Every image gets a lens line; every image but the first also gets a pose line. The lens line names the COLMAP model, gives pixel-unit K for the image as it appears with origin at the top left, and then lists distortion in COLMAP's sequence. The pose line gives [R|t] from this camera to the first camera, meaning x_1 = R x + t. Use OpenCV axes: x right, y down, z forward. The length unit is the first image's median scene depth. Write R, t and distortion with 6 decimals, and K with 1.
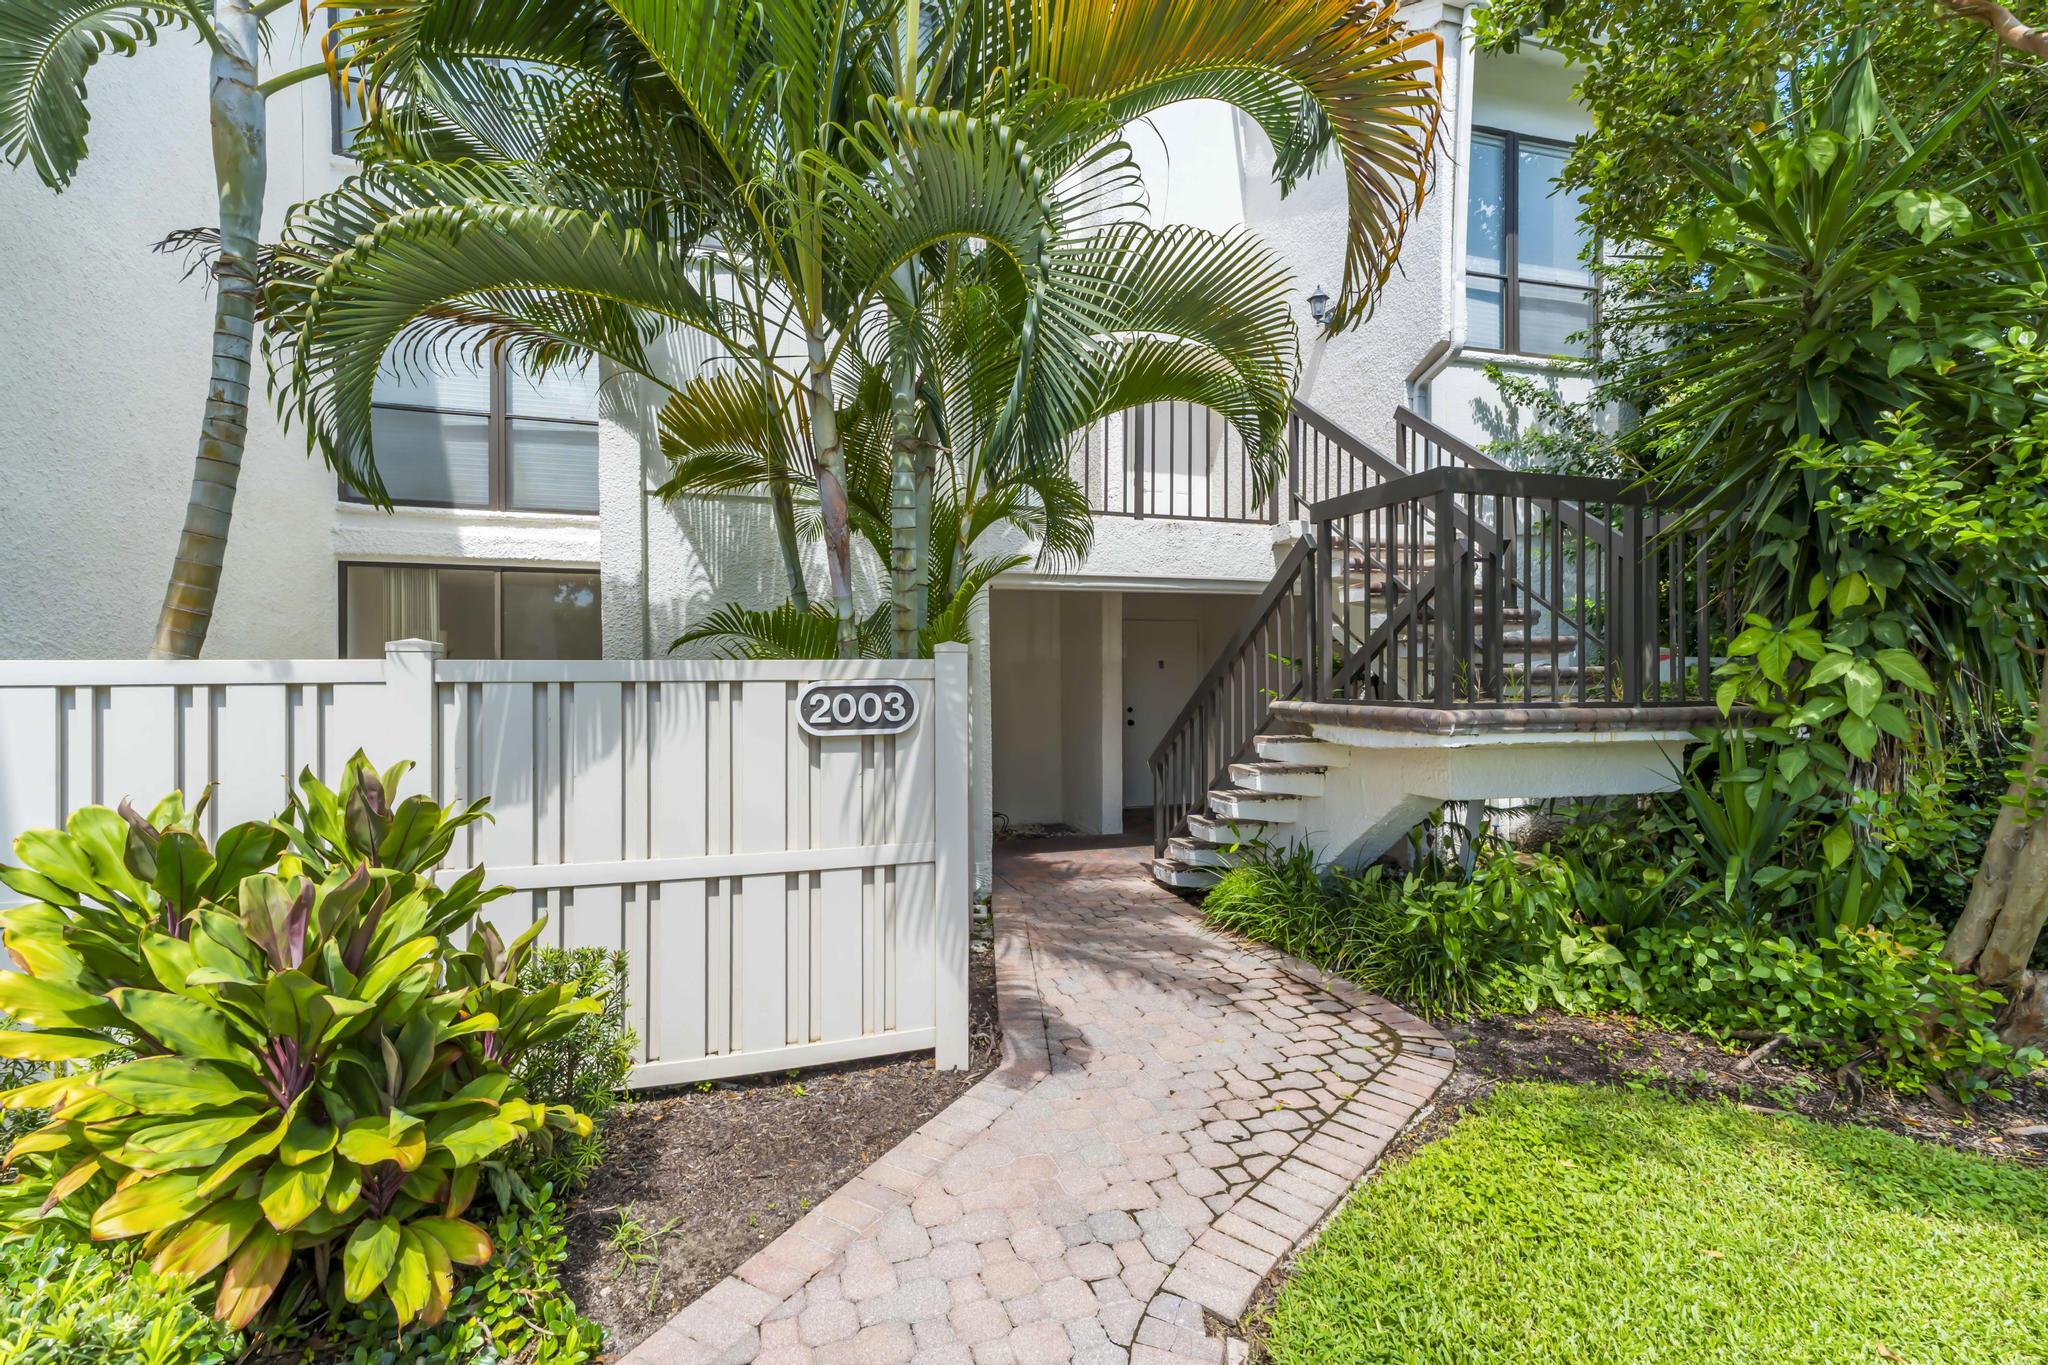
lens RADIAL K [[956.3, 0, 1024.0], [0, 956.3, 682.5], [0, 0, 1]] dist [0.037862, -0.000299]
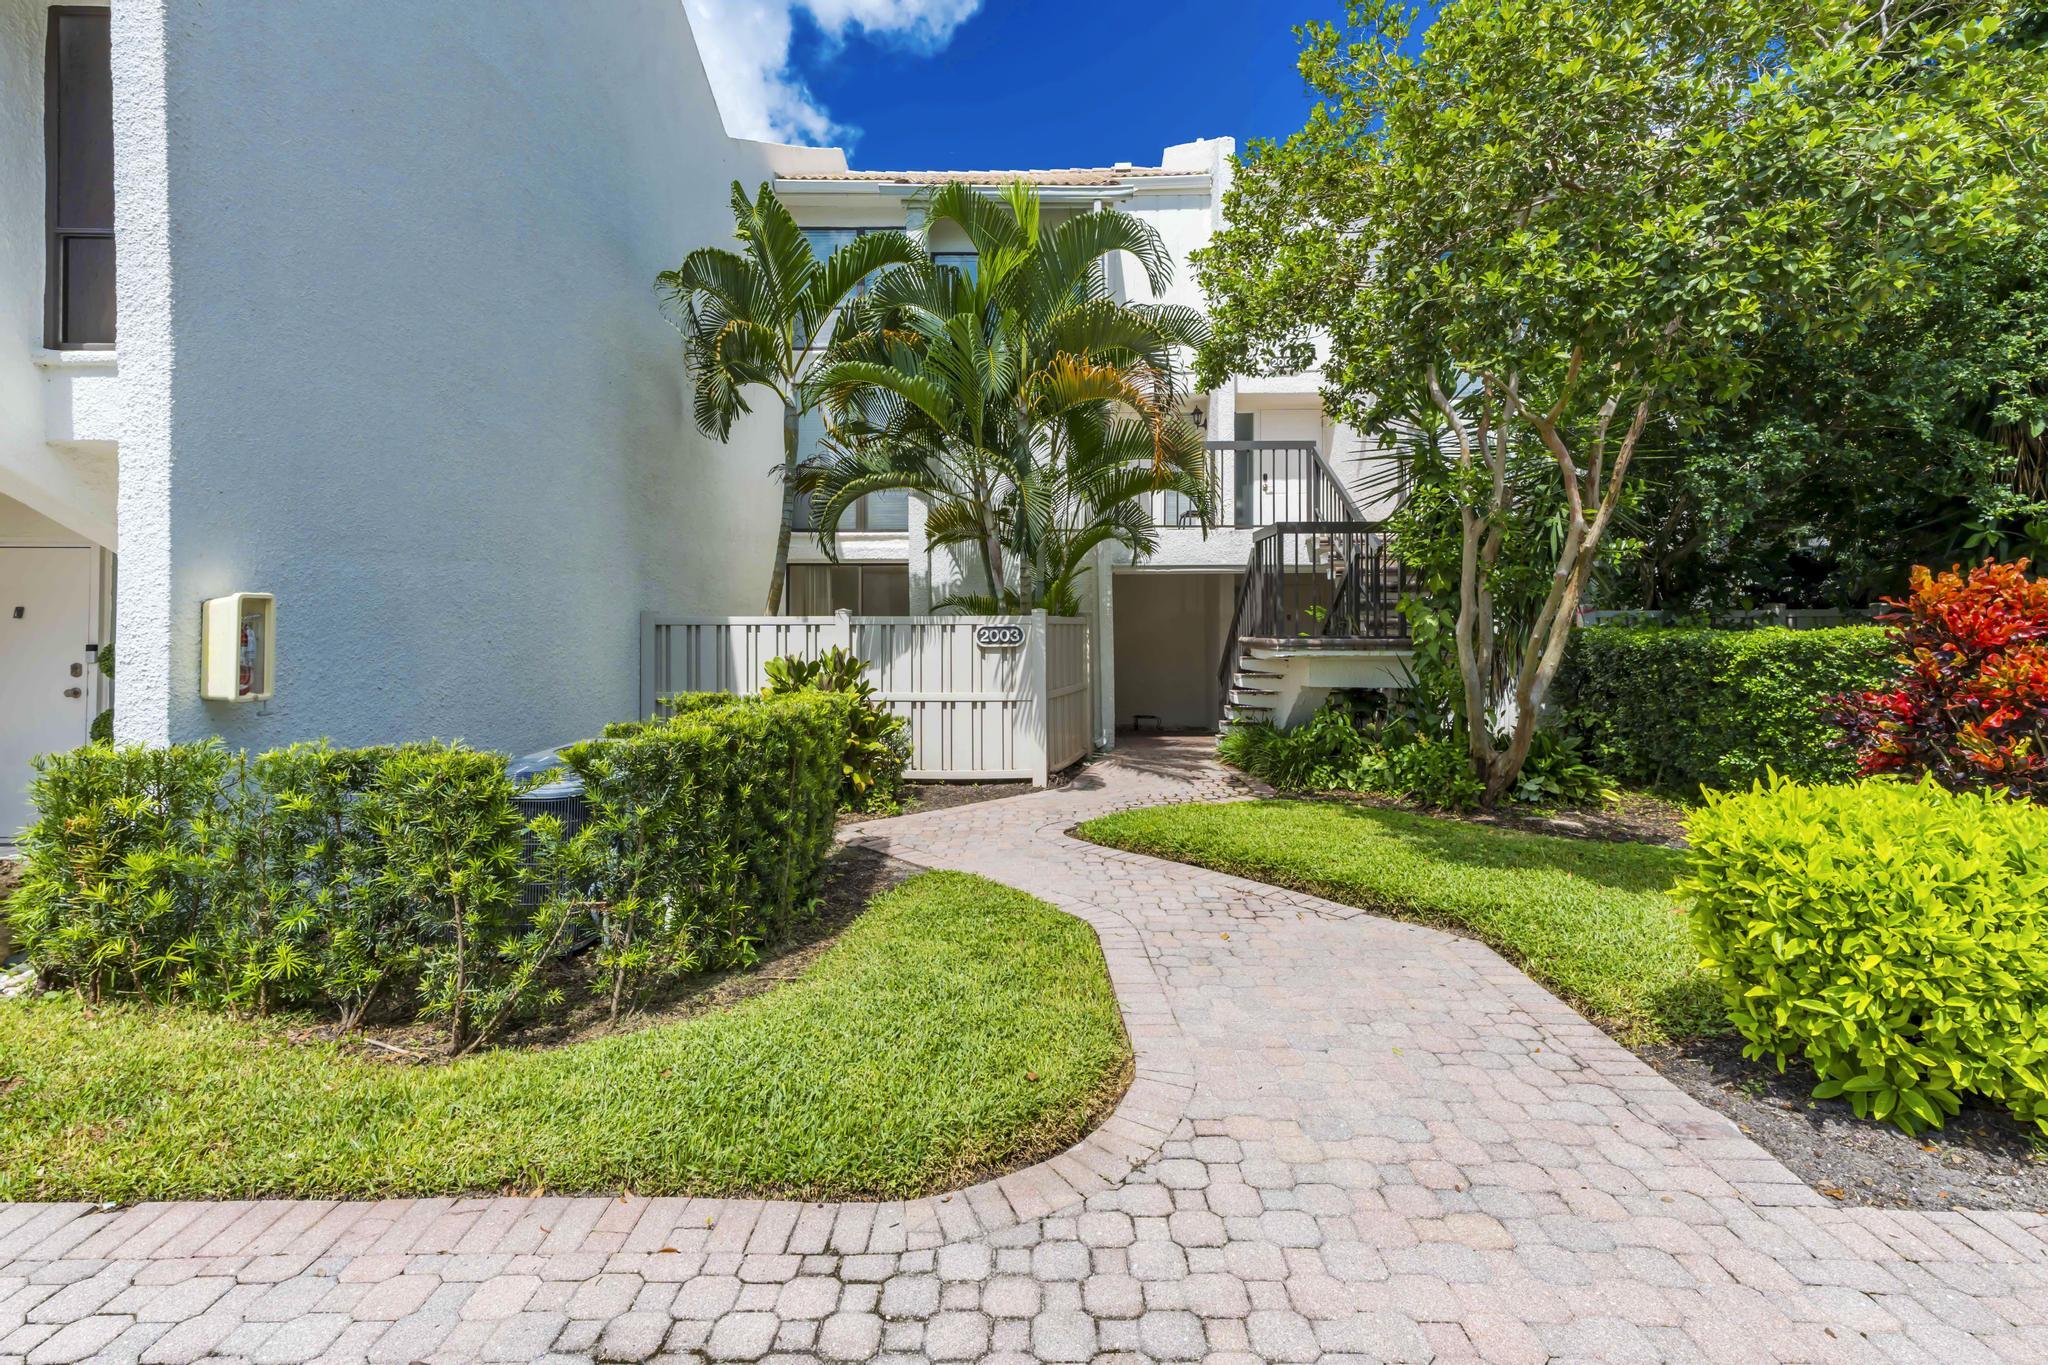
lens RADIAL K [[956.3, 0, 1024.0], [0, 956.3, 682.5], [0, 0, 1]] dist [0.037862, -0.000299]
pose [[0.951788, 0.019610, -0.306130, 0.634155], [-0.004393, 0.998724, 0.050317, 0.022765], [0.306726, -0.046546, 0.950659, -1.305378]]
